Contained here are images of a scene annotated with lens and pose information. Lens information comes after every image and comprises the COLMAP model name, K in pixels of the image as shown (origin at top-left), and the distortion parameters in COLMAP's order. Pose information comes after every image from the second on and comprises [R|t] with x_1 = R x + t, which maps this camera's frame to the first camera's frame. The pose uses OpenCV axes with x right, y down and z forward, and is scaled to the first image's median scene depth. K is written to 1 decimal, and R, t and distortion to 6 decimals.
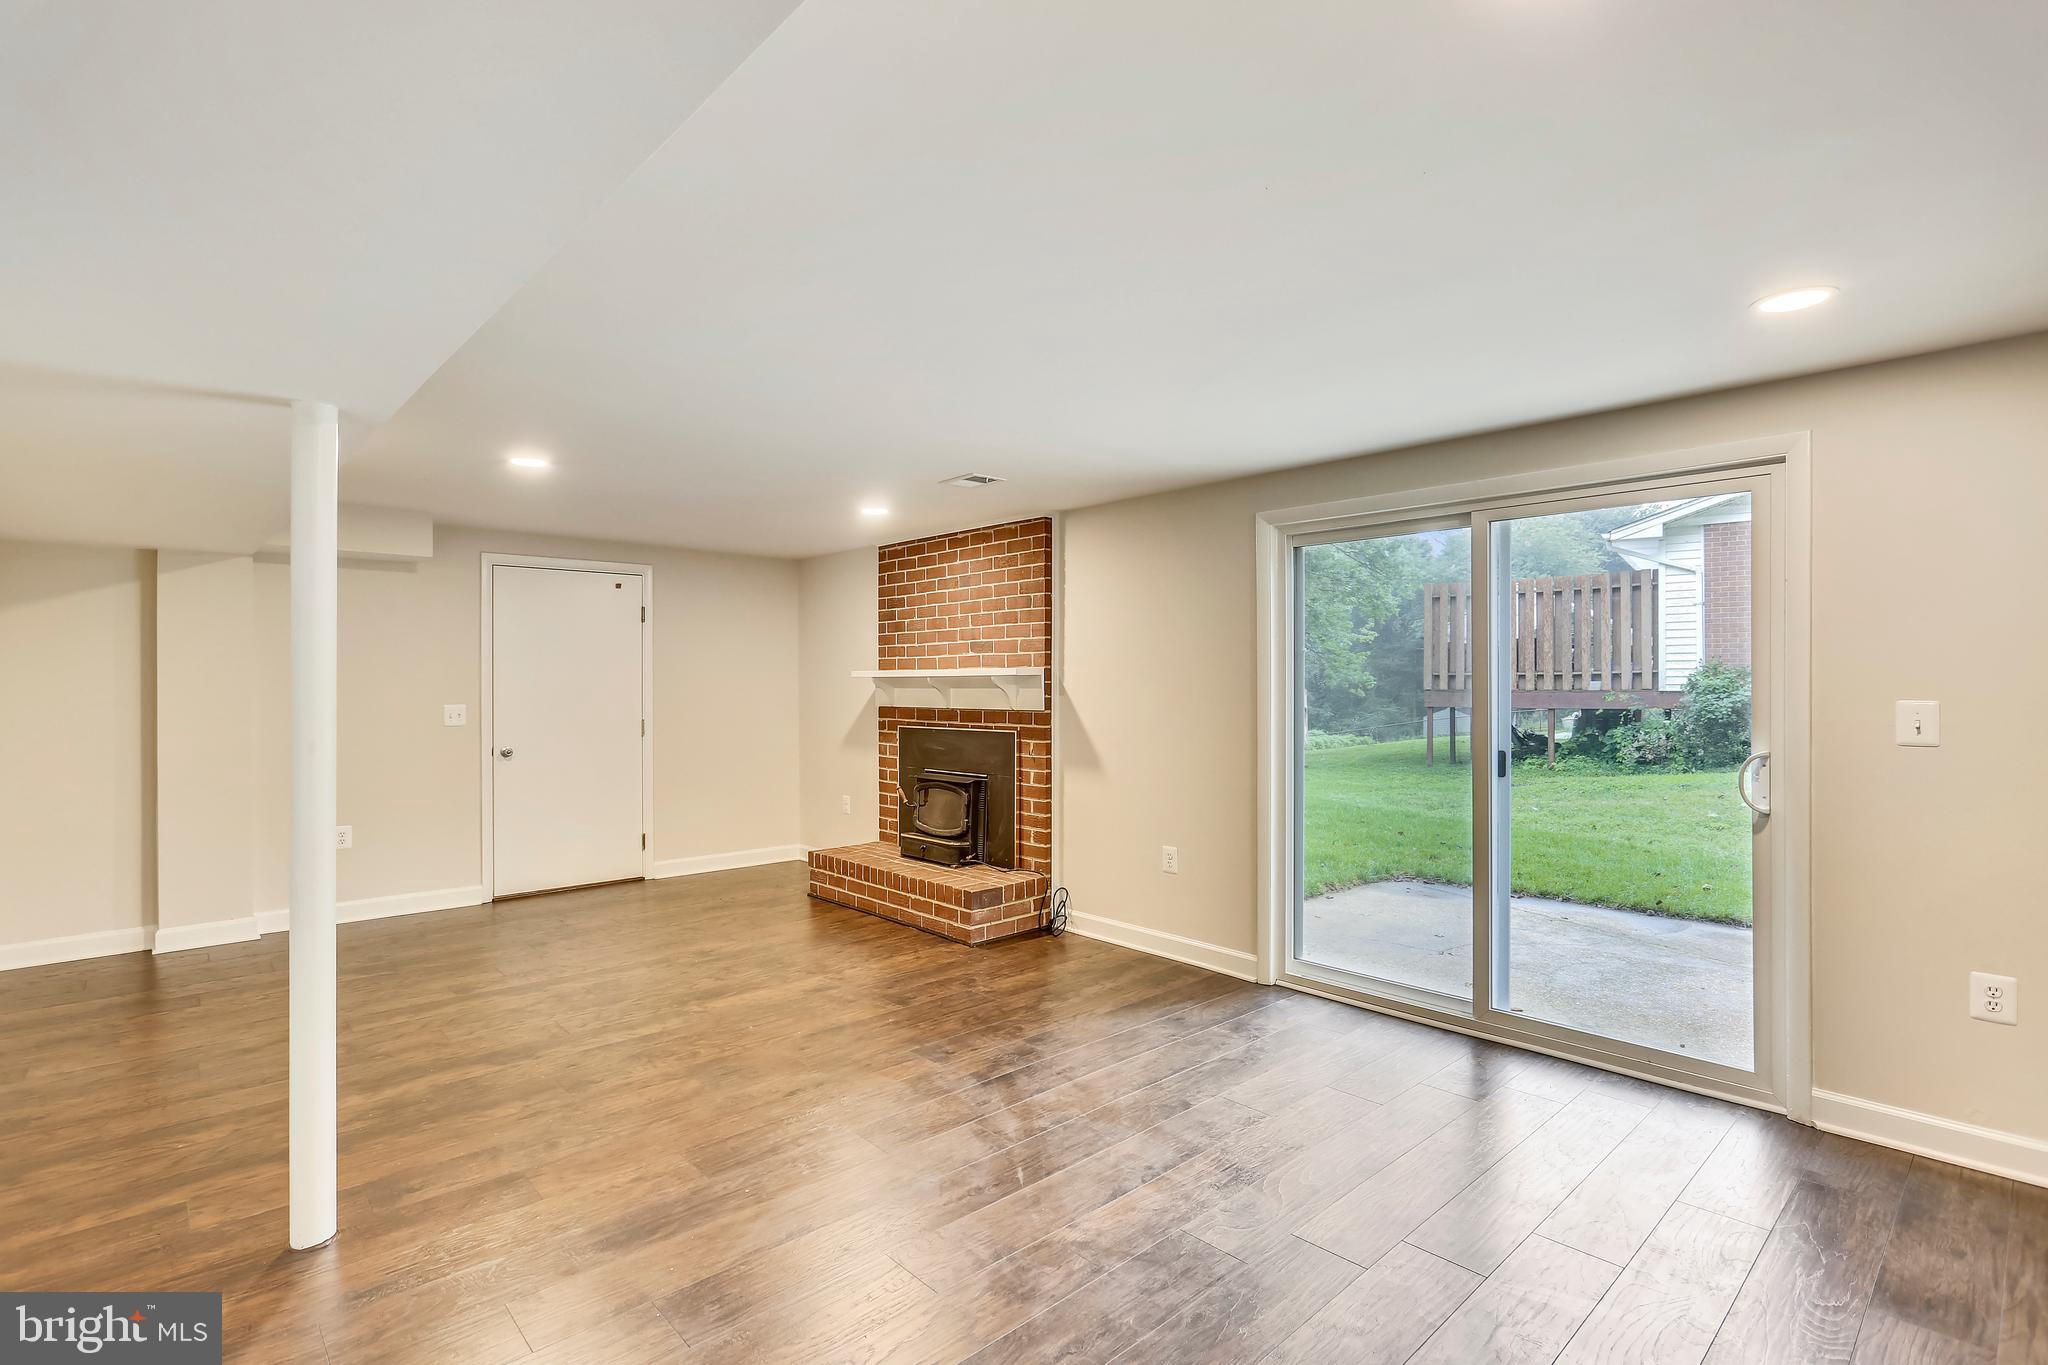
lens RADIAL K [[994.2, 0, 1024.0], [0, 994.2, 682.5], [0, 0, 1]] dist [-0.006151, -0.000037]
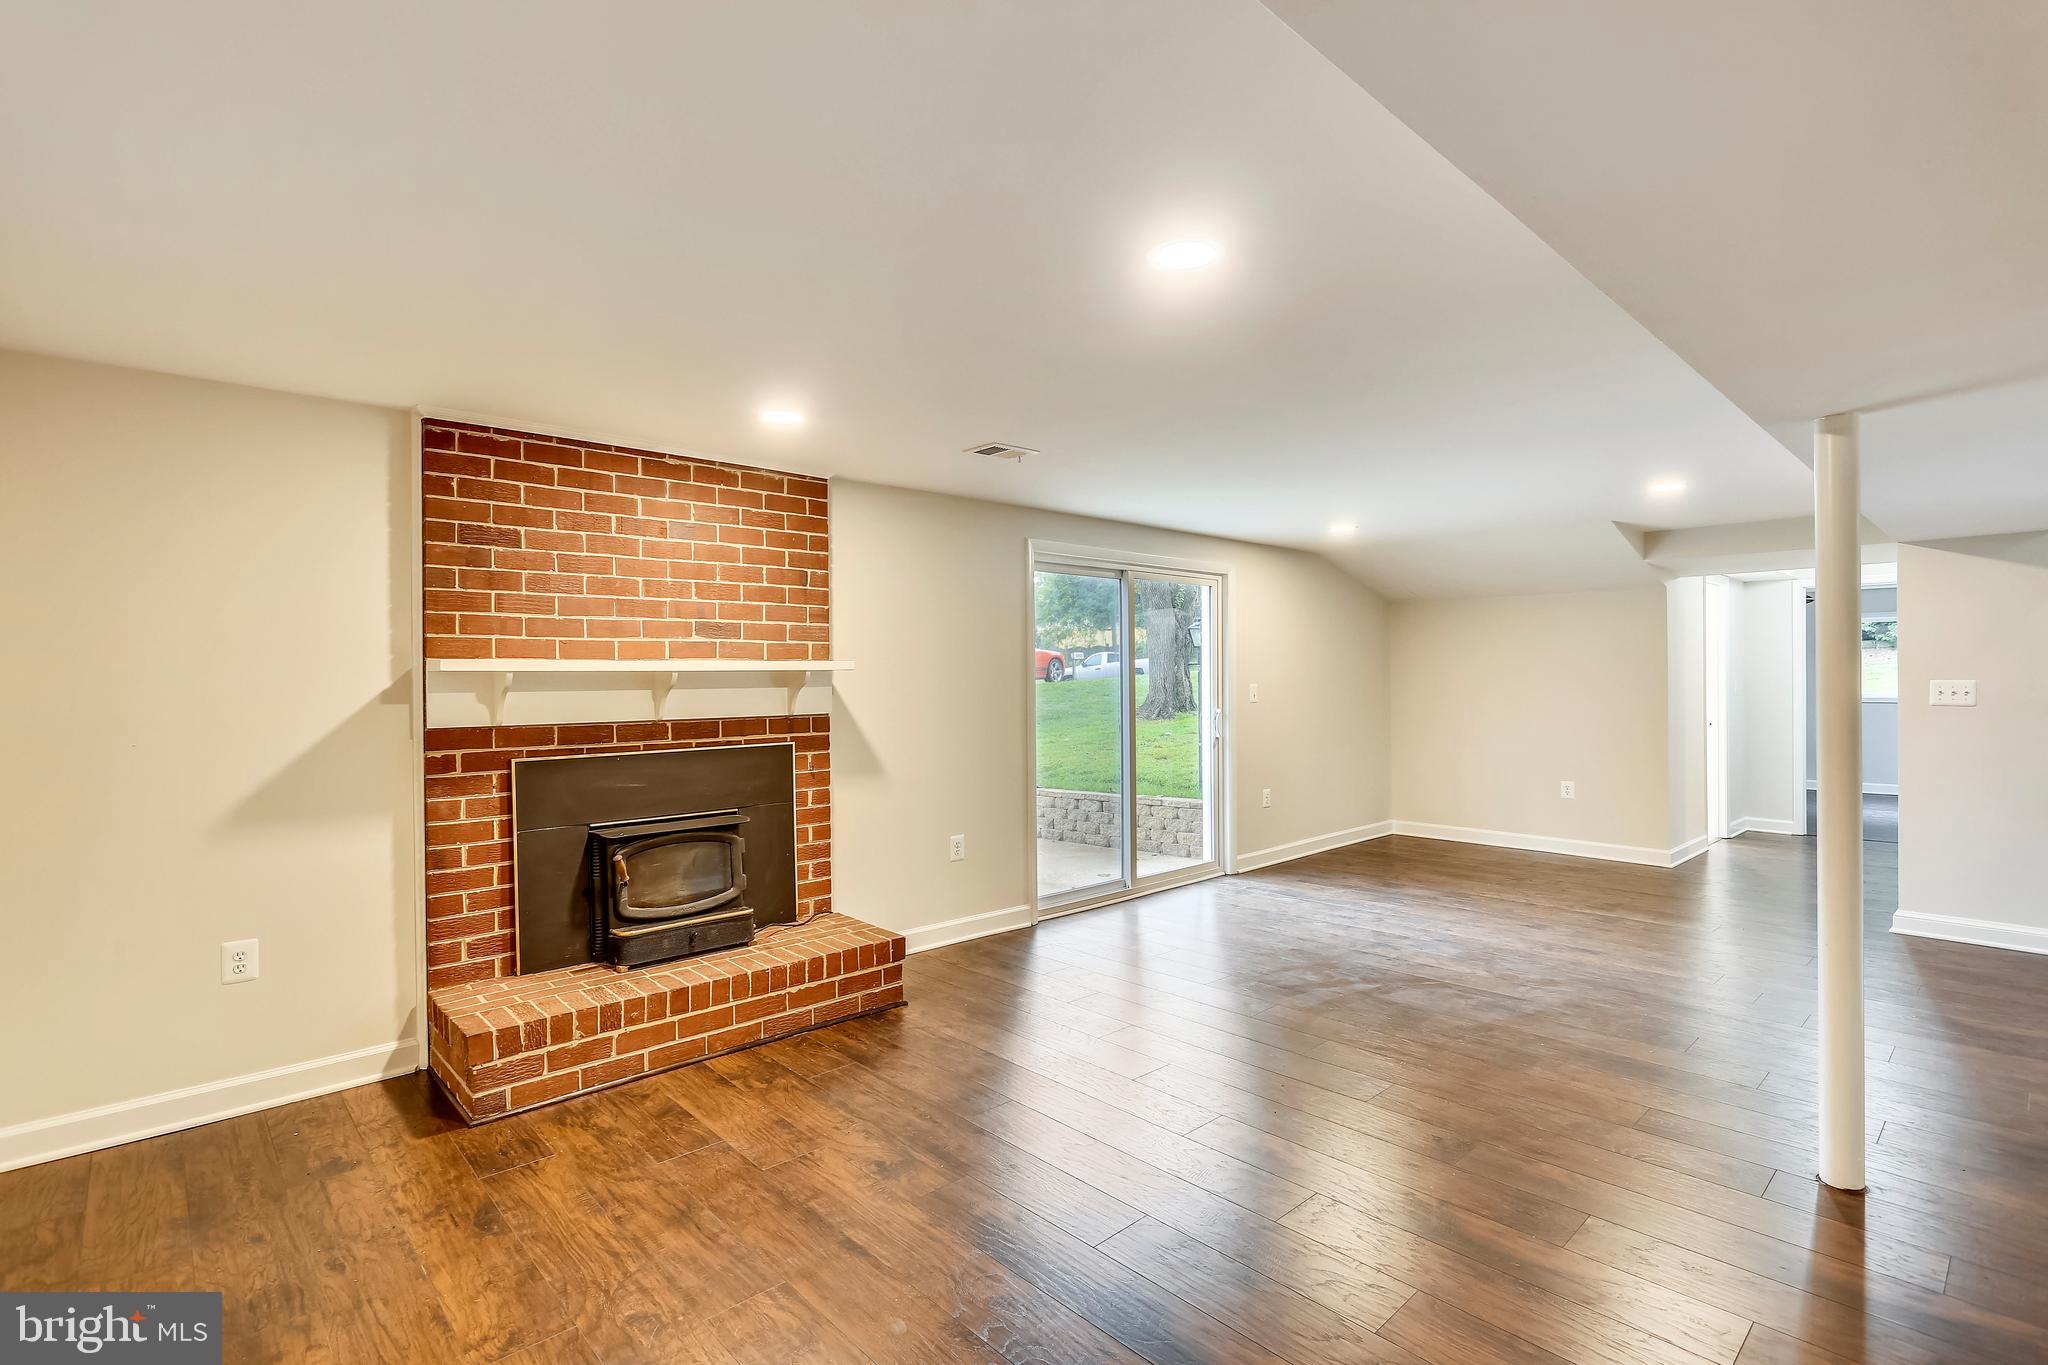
lens RADIAL K [[952.2, 0, 1024.0], [0, 952.2, 682.5], [0, 0, 1]] dist [-0.018129, -0.000036]
pose [[-0.007222, 0.001342, 0.999973, -0.726104], [0.011958, 0.999928, -0.001256, 0.005012], [-0.999902, 0.011949, -0.007238, 0.794566]]
